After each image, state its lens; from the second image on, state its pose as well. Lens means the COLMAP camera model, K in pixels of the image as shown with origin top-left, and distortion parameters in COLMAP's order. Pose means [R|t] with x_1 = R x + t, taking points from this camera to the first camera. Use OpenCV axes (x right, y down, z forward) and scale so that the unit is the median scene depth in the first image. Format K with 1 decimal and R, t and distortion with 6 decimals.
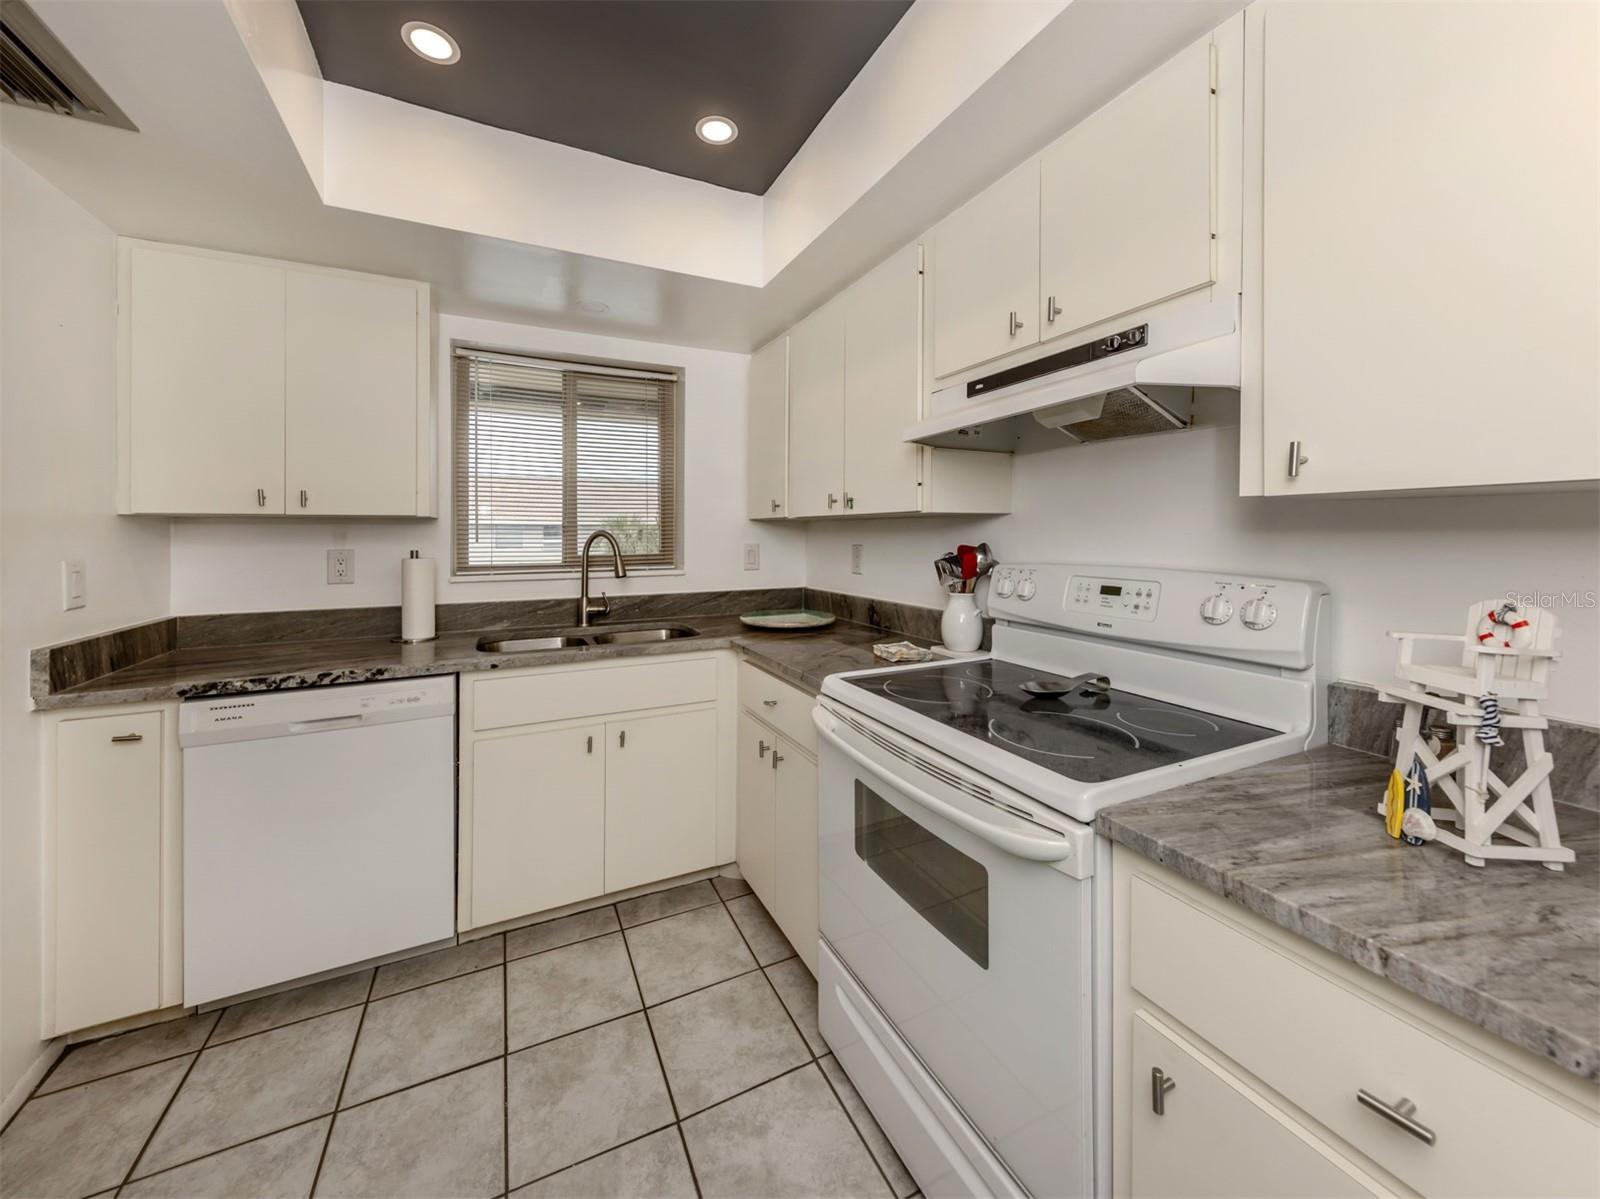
lens RADIAL K [[574.2, 0, 762.0], [0, 574.2, 532.9], [0, 0, 1]] dist [0.000472, -0.000002]
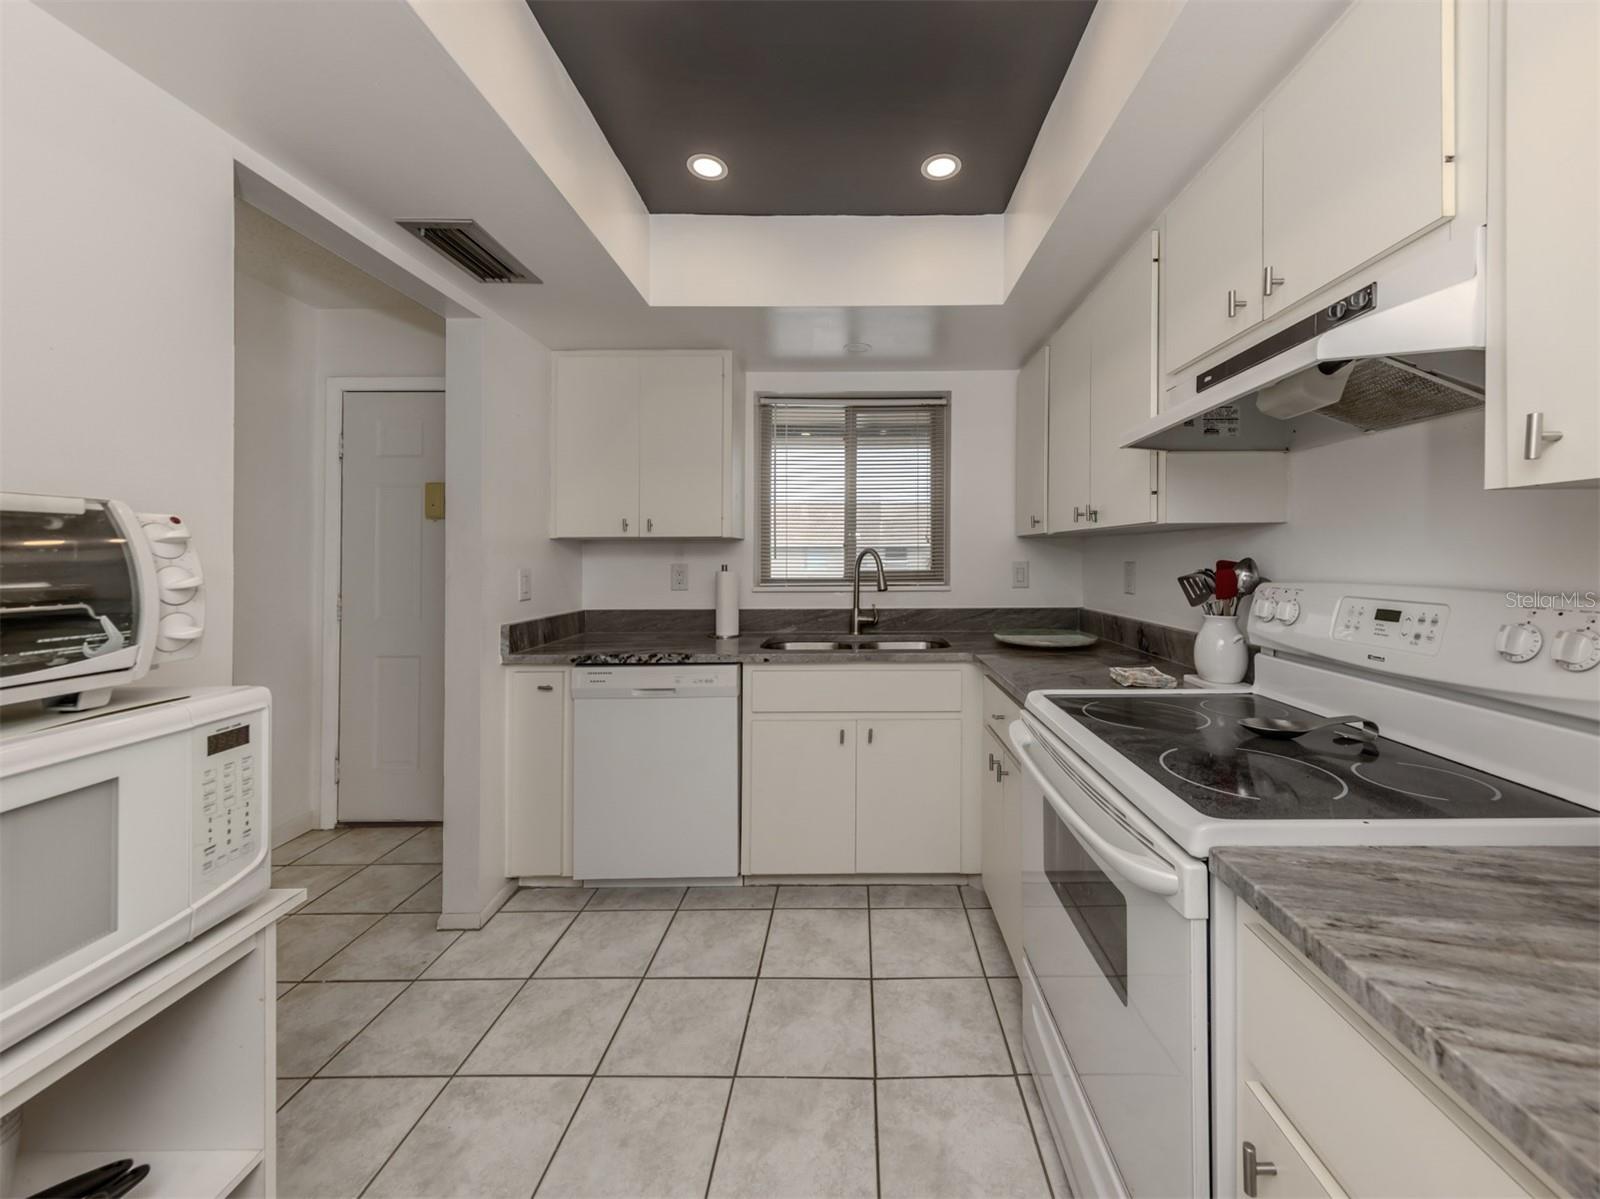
lens RADIAL K [[571.1, 0, 848.9], [0, 571.1, 549.4], [0, 0, 1]] dist [0.000751, -0.000575]
pose [[0.910269, -0.005510, -0.413981, 0.214789], [0.001770, 0.999954, -0.009418, 0.012837], [0.414014, 0.007841, 0.910237, -0.024502]]
